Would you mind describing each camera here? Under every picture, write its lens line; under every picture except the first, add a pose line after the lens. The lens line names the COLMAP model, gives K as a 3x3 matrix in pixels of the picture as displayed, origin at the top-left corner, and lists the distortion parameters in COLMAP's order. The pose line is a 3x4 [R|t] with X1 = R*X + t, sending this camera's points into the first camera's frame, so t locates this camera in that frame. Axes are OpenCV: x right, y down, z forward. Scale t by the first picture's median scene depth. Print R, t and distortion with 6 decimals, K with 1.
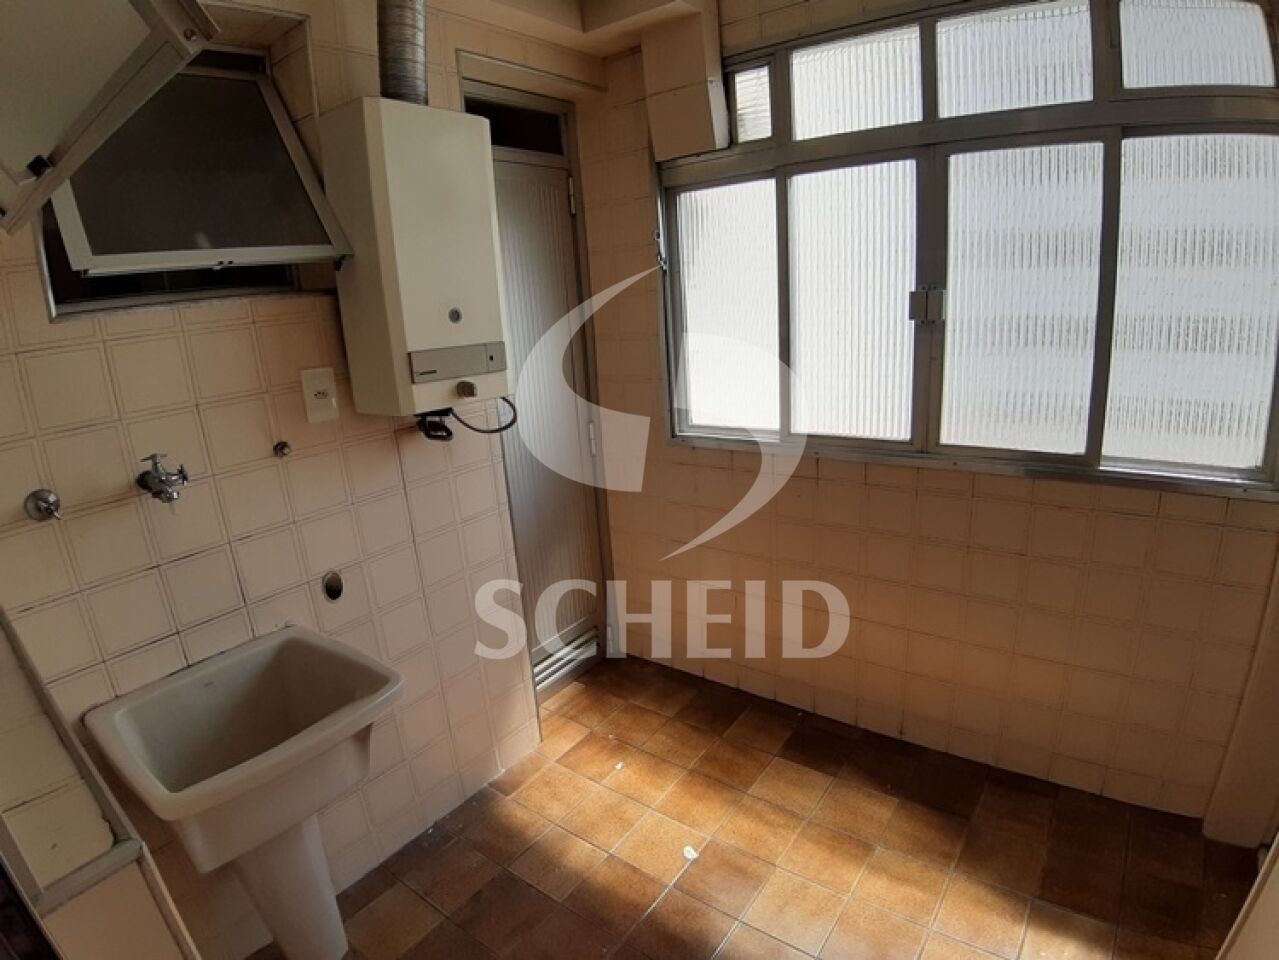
lens RADIAL K [[674.1, 0, 634.6], [0, 674.1, 478.3], [0, 0, 1]] dist [-0.062981, -0.036371]
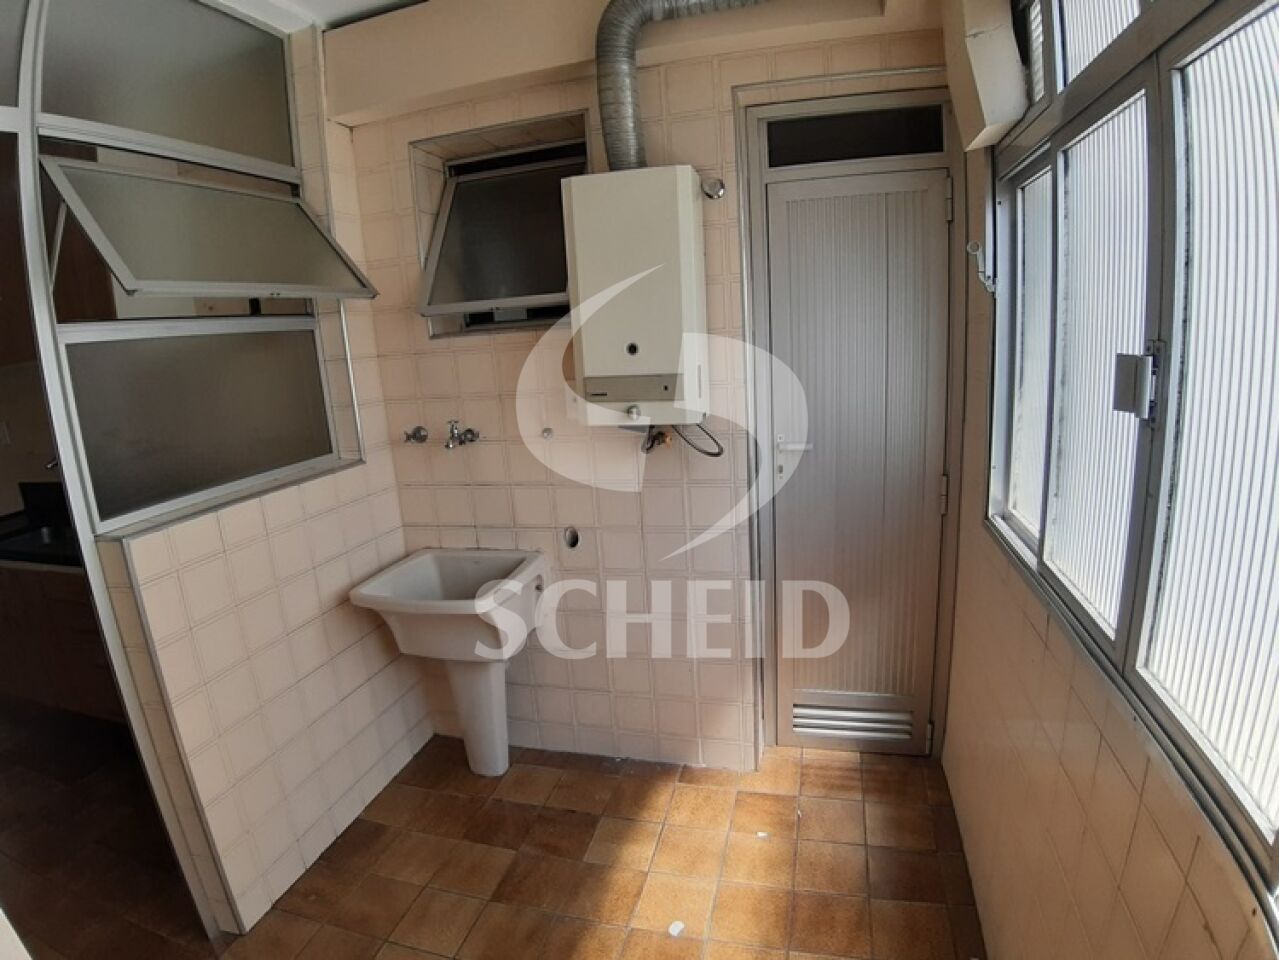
lens RADIAL K [[674.1, 0, 634.6], [0, 674.1, 478.3], [0, 0, 1]] dist [-0.062981, -0.036371]
pose [[0.374822, 0.238361, -0.895931, 0.705944], [-0.208507, 0.963299, 0.169054, -0.189546], [0.903346, 0.123442, 0.410765, 0.462037]]
